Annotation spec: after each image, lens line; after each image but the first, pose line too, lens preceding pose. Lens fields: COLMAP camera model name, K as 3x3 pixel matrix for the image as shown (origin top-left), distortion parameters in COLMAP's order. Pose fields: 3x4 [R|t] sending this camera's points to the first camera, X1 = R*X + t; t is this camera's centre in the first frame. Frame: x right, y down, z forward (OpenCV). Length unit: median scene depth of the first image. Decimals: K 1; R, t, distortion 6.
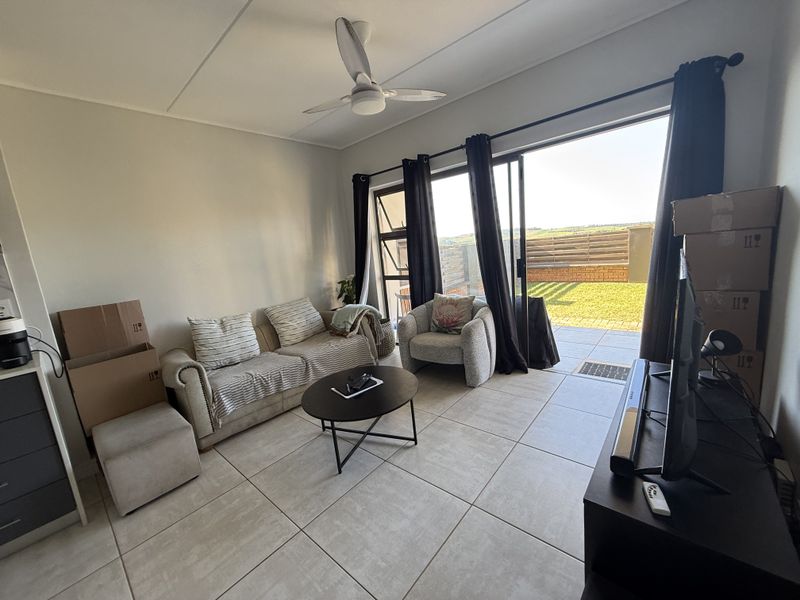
lens RADIAL K [[319.5, 0, 400.0], [0, 319.5, 300.0], [0, 0, 1]] dist [0.000917, 0.000199]
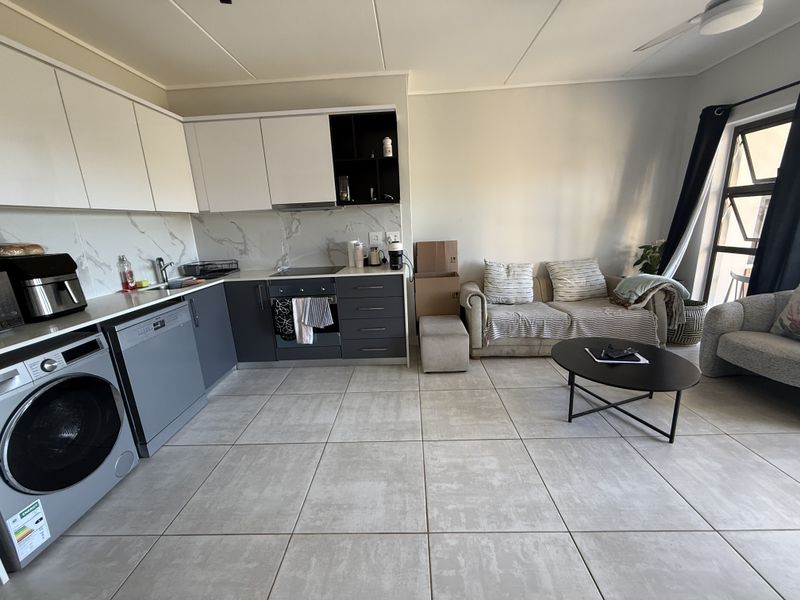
lens RADIAL K [[319.5, 0, 400.0], [0, 319.5, 300.0], [0, 0, 1]] dist [0.000917, 0.000199]
pose [[0.634863, 0.246895, -0.732115, 0.094372], [-0.144700, 0.968797, 0.201234, 0.006313], [0.758954, -0.021819, 0.650779, -0.087139]]
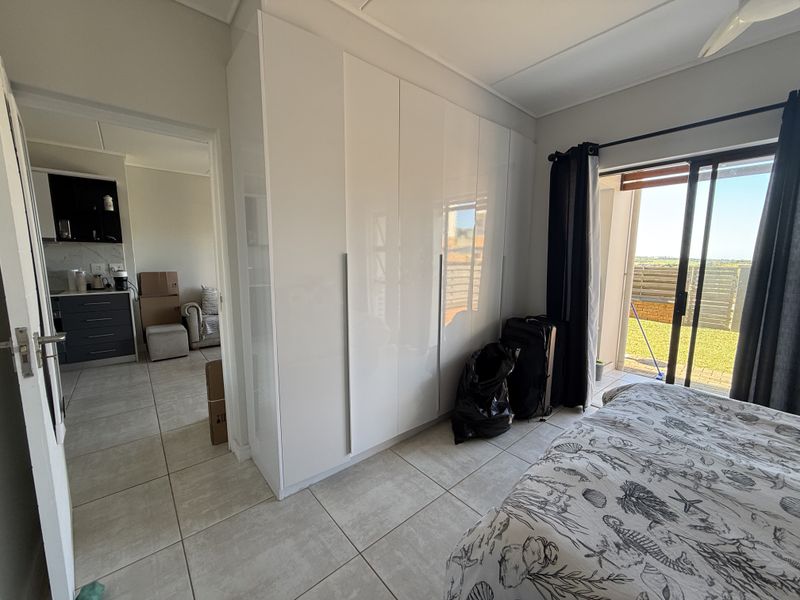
lens RADIAL K [[319.5, 0, 400.0], [0, 319.5, 300.0], [0, 0, 1]] dist [0.000917, 0.000199]
pose [[0.983944, 0.117923, -0.133968, 0.715267], [-0.122401, 0.992149, -0.025669, 0.047775], [0.129889, 0.041655, 0.990653, -0.666035]]
